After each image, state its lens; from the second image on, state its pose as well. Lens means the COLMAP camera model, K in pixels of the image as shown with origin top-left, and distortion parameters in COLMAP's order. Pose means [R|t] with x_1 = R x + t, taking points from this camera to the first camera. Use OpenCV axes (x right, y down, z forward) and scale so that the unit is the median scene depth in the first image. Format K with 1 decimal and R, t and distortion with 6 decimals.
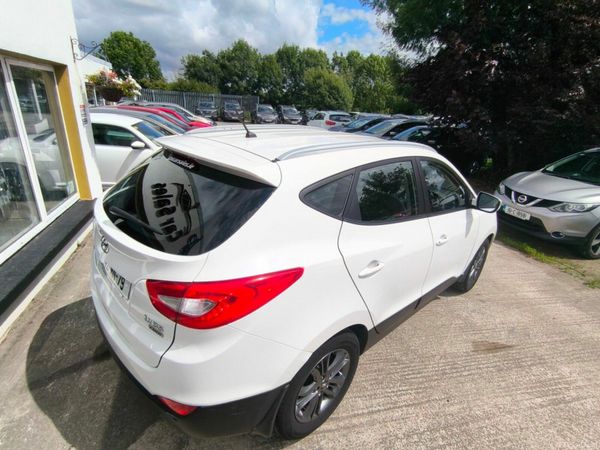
lens RADIAL K [[325.6, 0, 300.0], [0, 325.6, 225.0], [0, 0, 1]] dist [-0.001646, 0.016598]
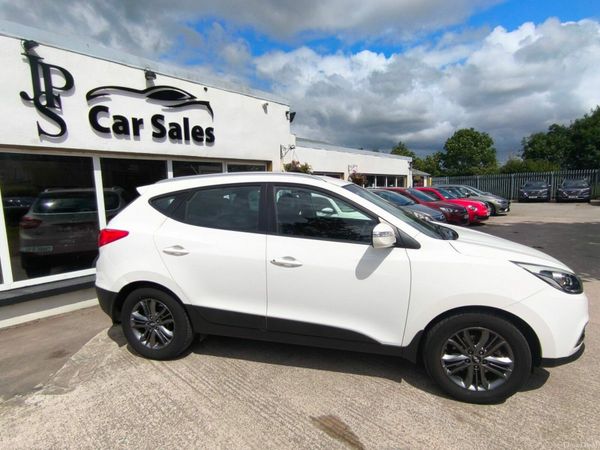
lens RADIAL K [[359.9, 0, 300.0], [0, 359.9, 225.0], [0, 0, 1]] dist [0.021856, 0.000681]
pose [[0.483371, -0.003460, -0.875409, 0.236173], [-0.247816, 0.958547, -0.140624, 0.014040], [0.839607, 0.284914, 0.462476, 0.082924]]
